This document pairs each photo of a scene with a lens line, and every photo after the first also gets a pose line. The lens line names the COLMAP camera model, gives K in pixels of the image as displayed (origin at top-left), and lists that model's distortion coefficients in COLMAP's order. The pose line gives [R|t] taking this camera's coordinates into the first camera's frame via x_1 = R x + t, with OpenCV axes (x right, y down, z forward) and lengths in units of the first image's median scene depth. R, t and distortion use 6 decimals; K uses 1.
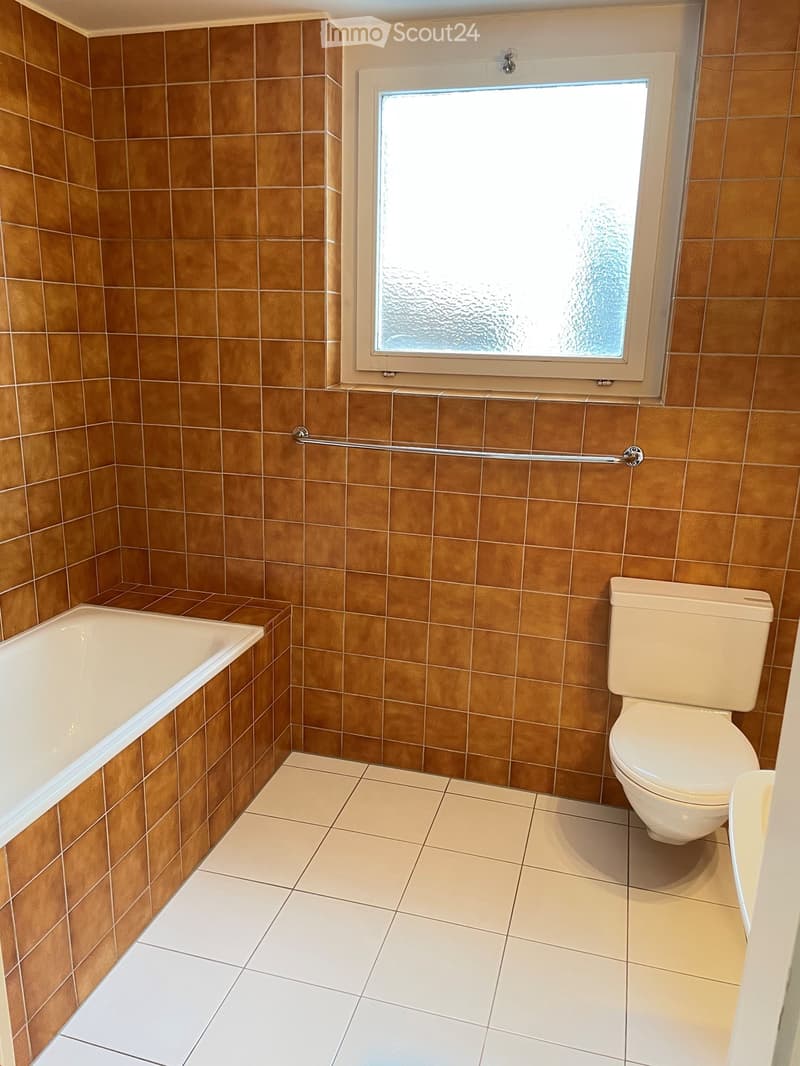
lens RADIAL K [[808.1, 0, 397.6], [0, 808.1, 533.6], [0, 0, 1]] dist [0.068933, -0.078417]
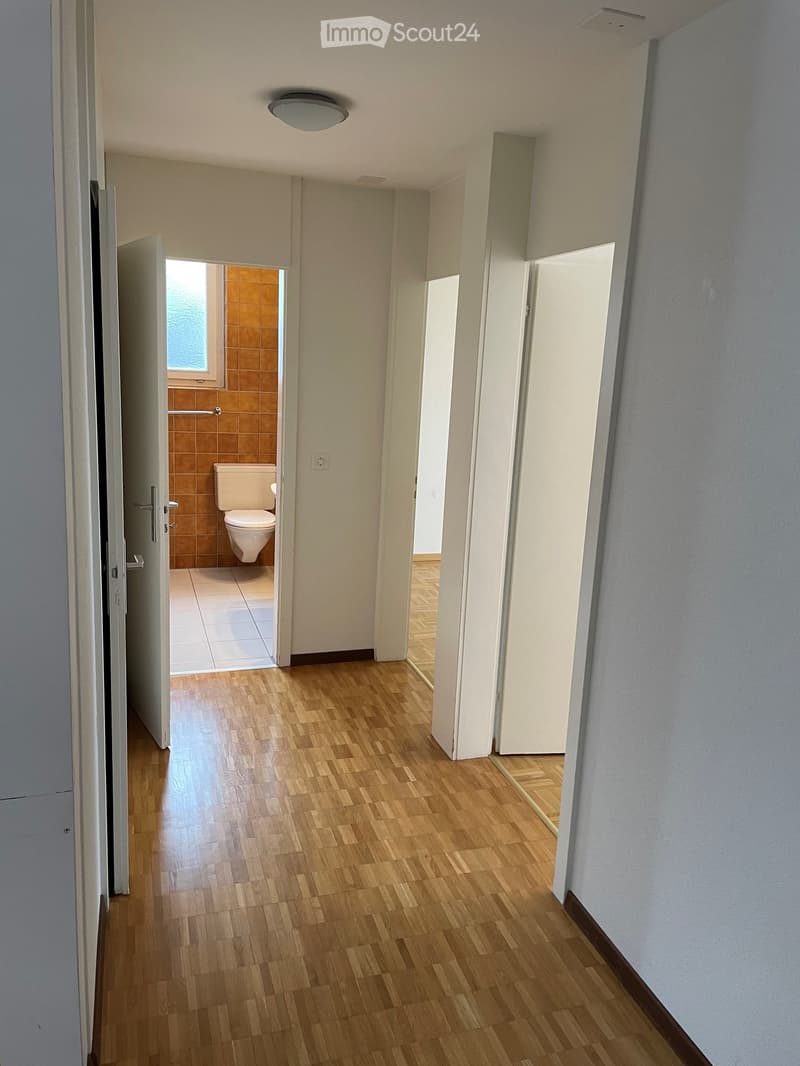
lens RADIAL K [[808.1, 0, 405.8], [0, 808.1, 533.5], [0, 0, 1]] dist [0.068933, -0.078417]
pose [[0.824222, -0.104330, 0.556573, -0.597955], [0.109990, 0.993658, 0.023378, 0.256811], [-0.555482, 0.041949, 0.830470, -1.233968]]
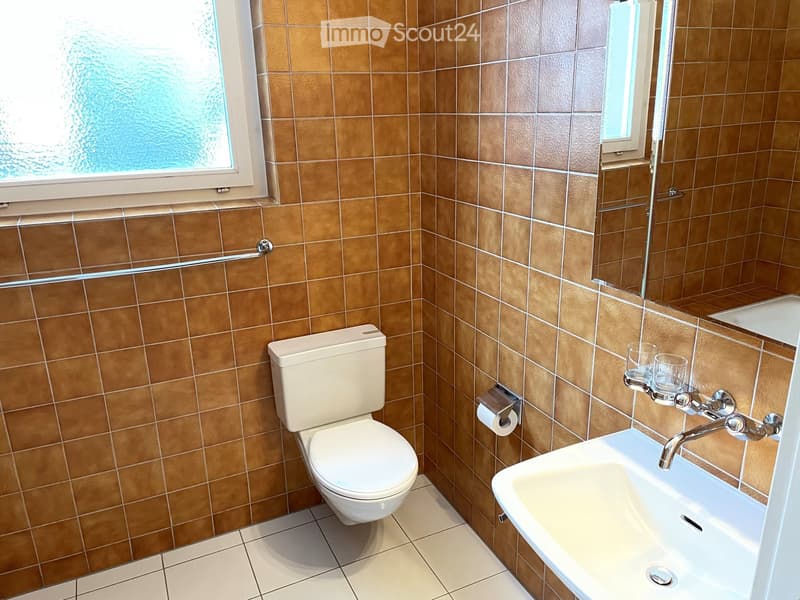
lens RADIAL K [[606.5, 0, 404.5], [0, 606.5, 296.0], [0, 0, 1]] dist [0.068933, -0.078417]
pose [[0.747062, -0.238614, 0.620453, -0.139595], [0.202371, 0.970690, 0.129640, -0.094999], [-0.633202, 0.028712, 0.773454, 0.136918]]
